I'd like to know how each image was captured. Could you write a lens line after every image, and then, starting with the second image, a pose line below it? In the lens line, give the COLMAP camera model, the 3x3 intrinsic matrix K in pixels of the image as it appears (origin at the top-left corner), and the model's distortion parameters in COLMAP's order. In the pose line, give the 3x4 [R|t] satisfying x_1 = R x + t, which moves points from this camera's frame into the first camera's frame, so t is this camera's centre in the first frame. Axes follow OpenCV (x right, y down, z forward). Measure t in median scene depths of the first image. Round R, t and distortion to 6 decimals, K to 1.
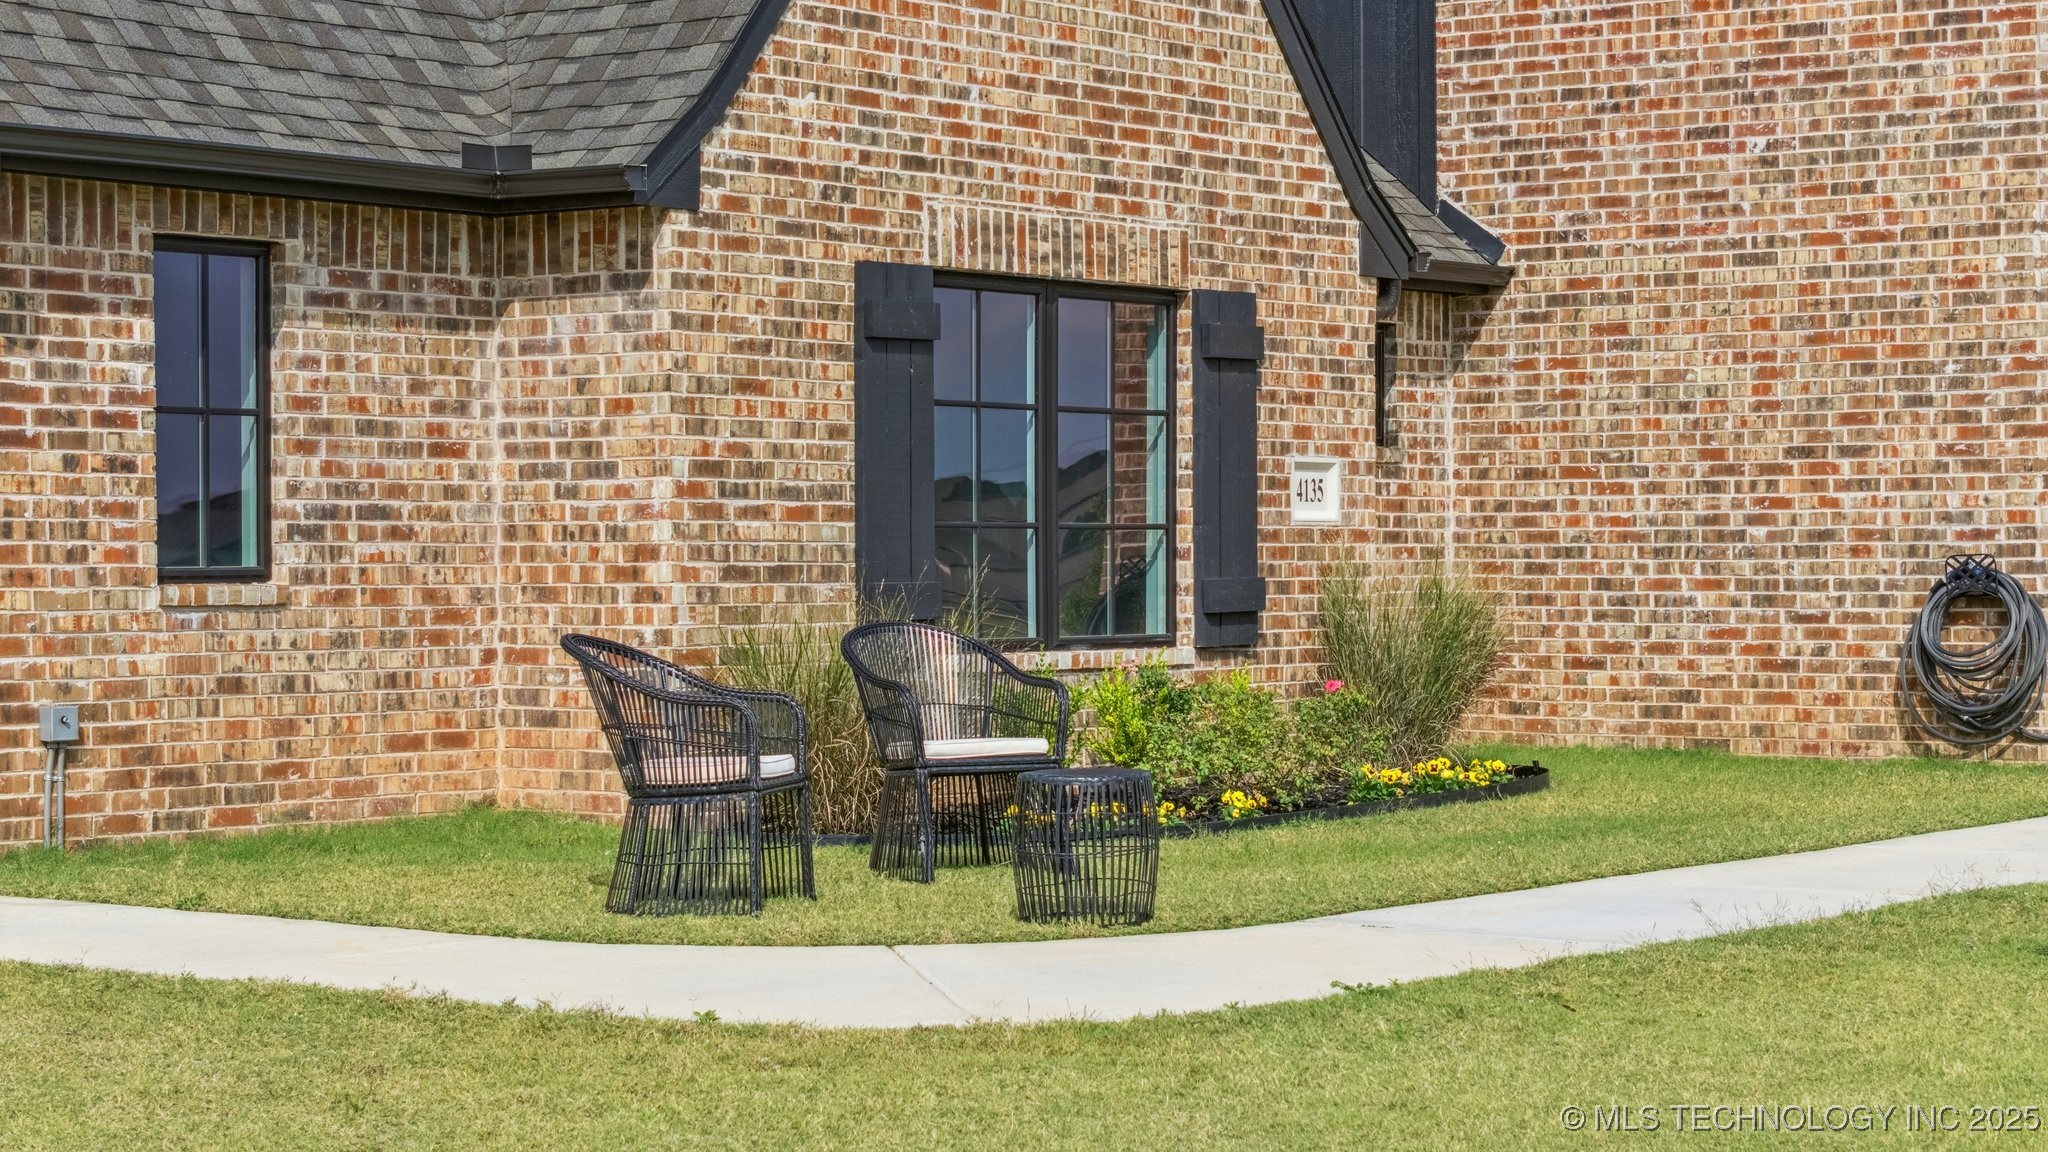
lens RADIAL K [[3935.2, 0, 1024.0], [0, 3935.2, 576.0], [0, 0, 1]] dist [0.018753, 0.204527]
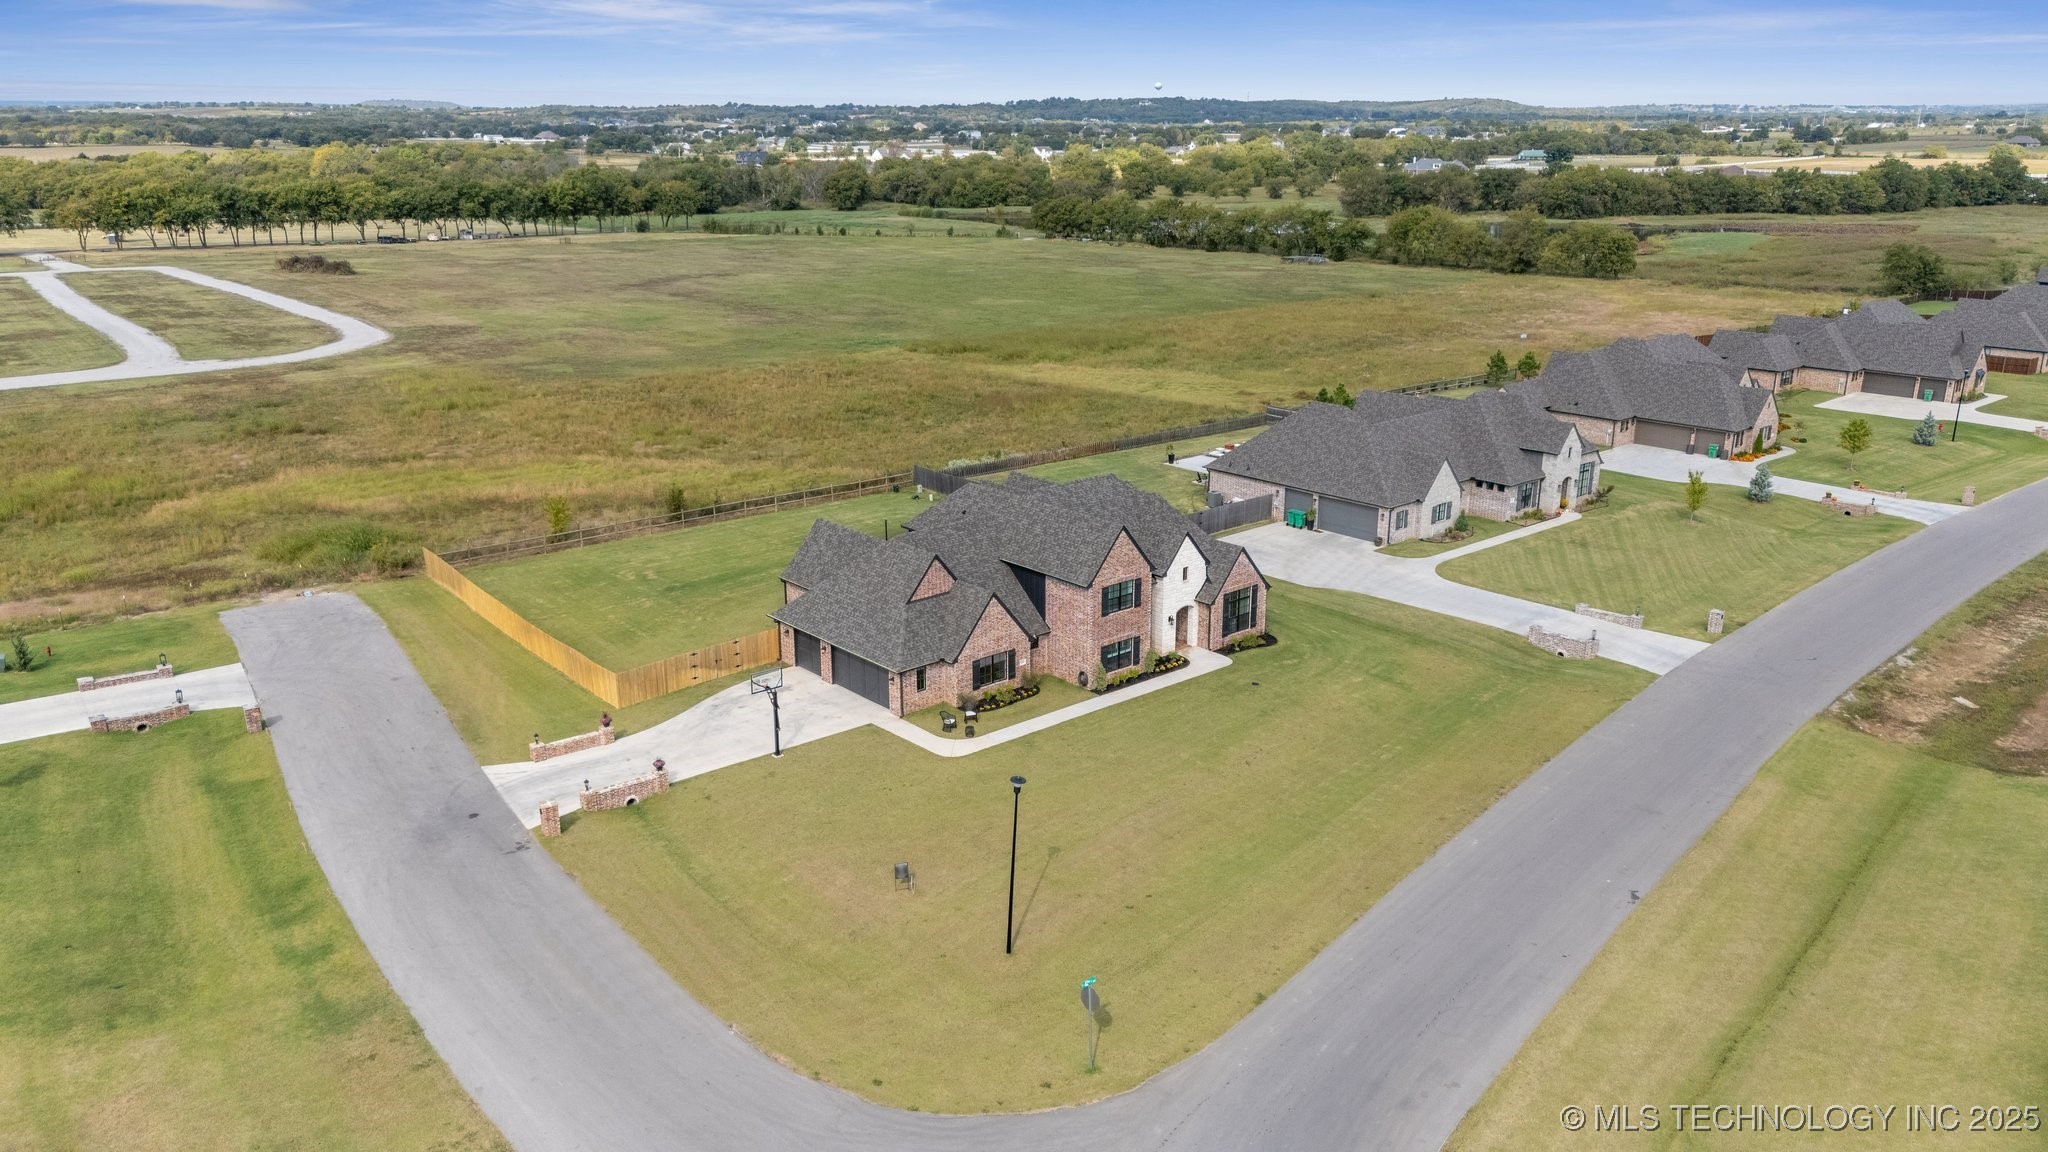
lens RADIAL K [[1528.8, 0, 1014.3], [0, 1528.8, 580.2], [0, 0, 1]] dist [0.052519, -0.038515]
pose [[0.977486, 0.066125, -0.200369, 1.095947], [-0.001457, 0.951716, 0.306977, -1.907797], [0.210993, -0.299774, 0.930386, -3.592016]]
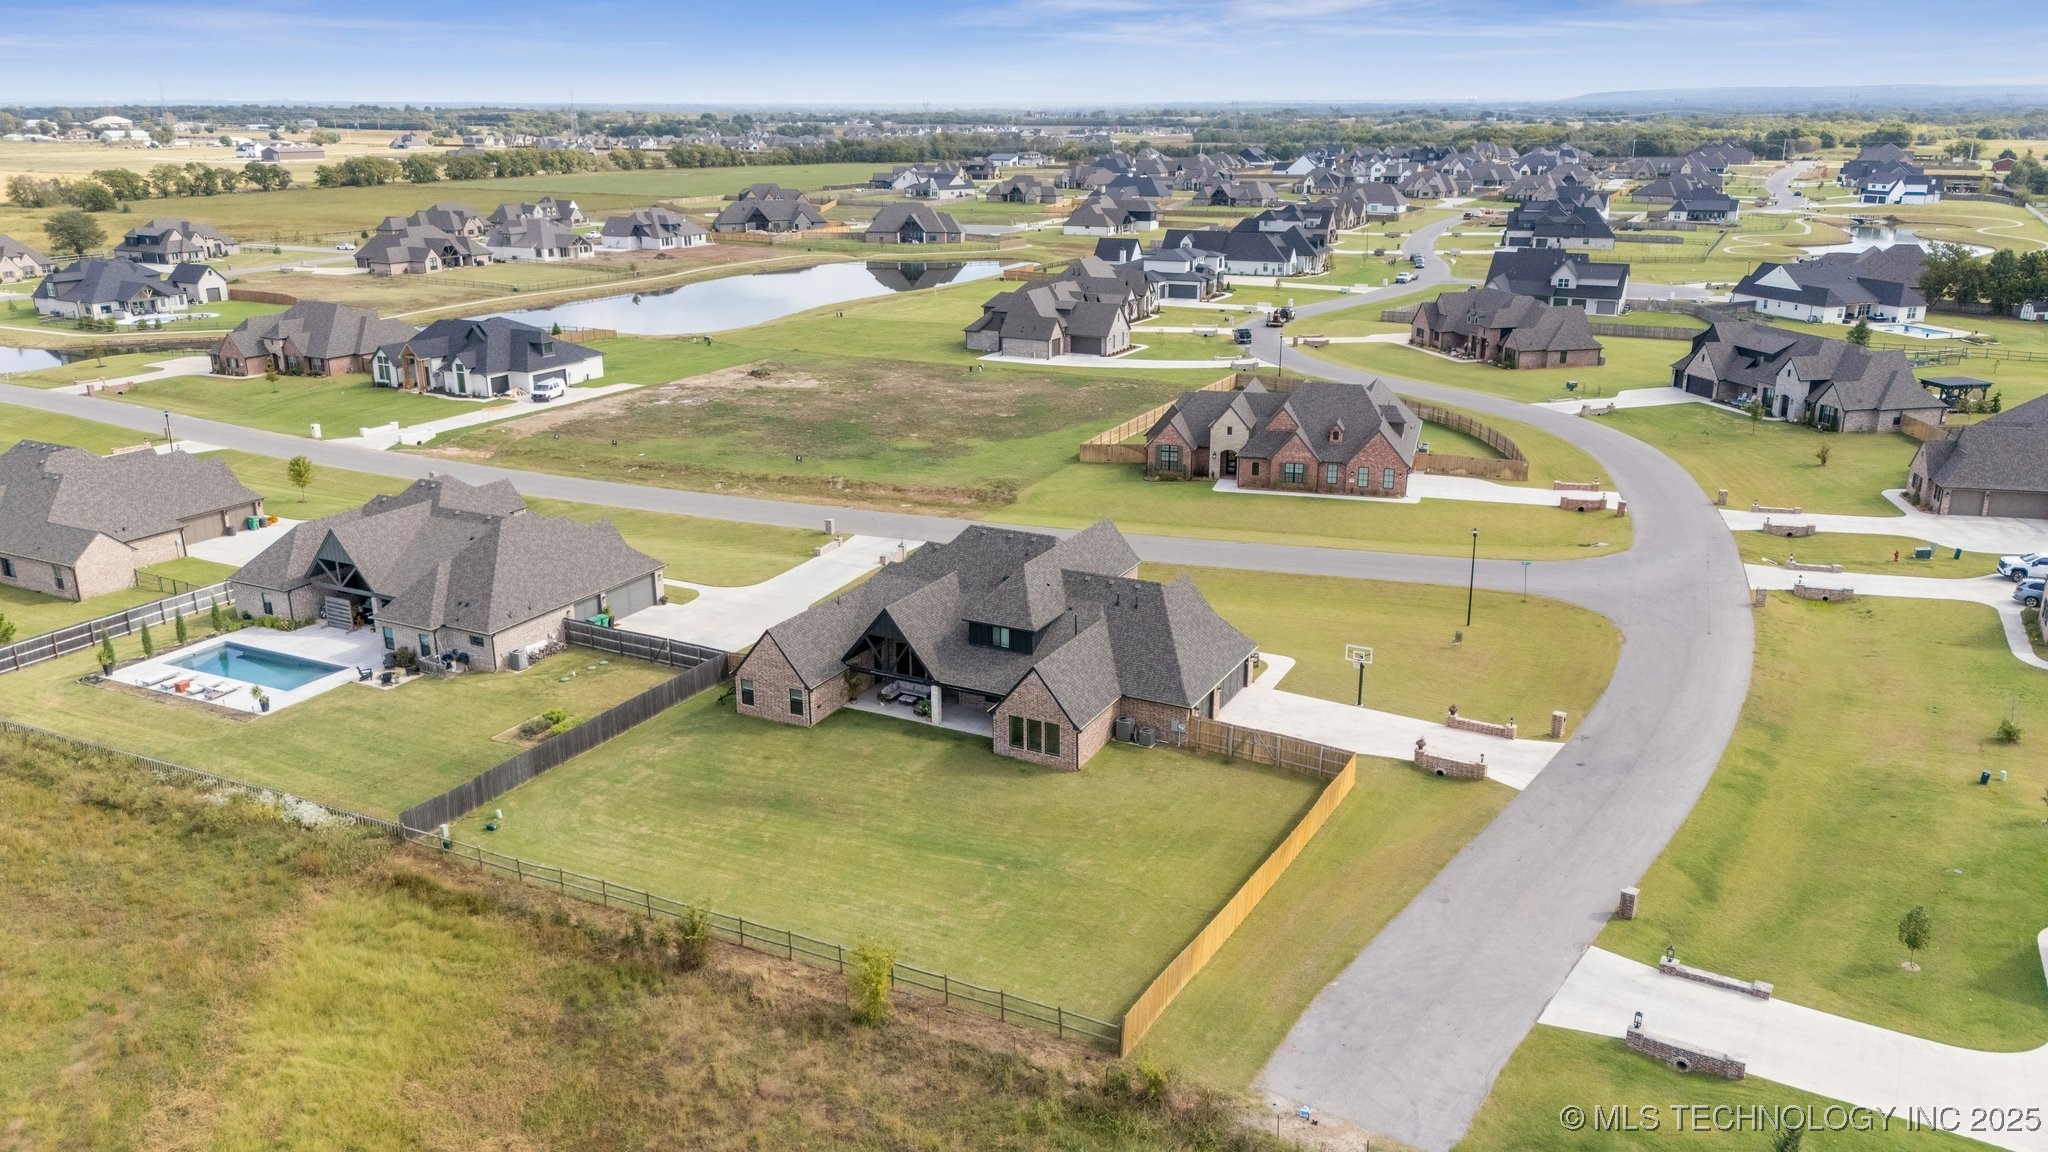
lens RADIAL K [[1522.4, 0, 1034.7], [0, 1522.4, 564.1], [0, 0, 1]] dist [0.125600, -0.195066]
pose [[-0.180590, -0.283356, 0.941858, -6.087477], [-0.000977, 0.957654, 0.287921, -2.263748], [-0.983558, 0.051076, -0.173219, 2.942083]]
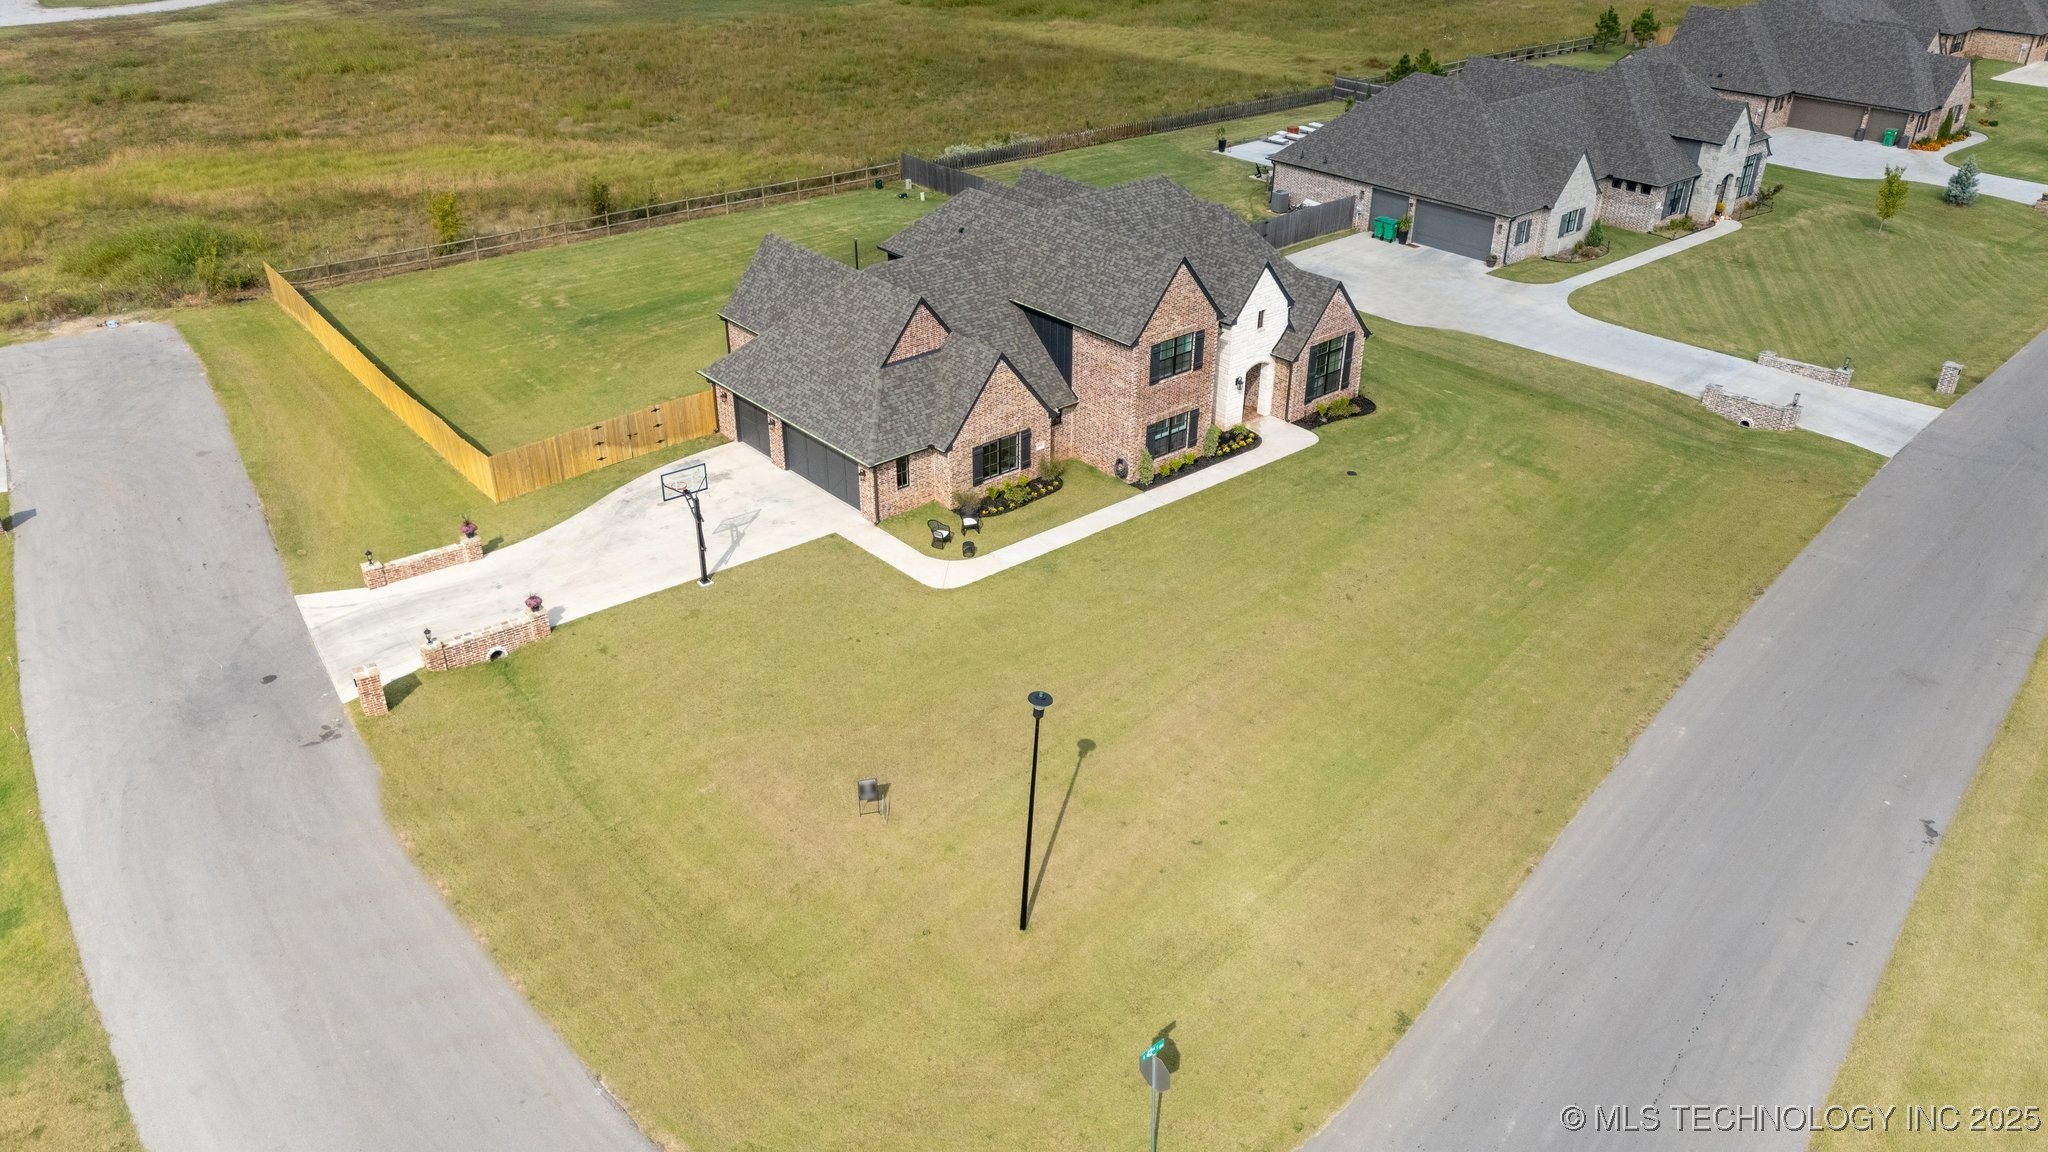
lens RADIAL K [[1528.8, 0, 1014.3], [0, 1528.8, 580.2], [0, 0, 1]] dist [0.052519, -0.038515]
pose [[0.976327, 0.113066, -0.184397, 0.779869], [-0.006983, 0.868533, 0.495582, -1.652961], [0.216188, -0.482562, 0.848762, -2.258571]]
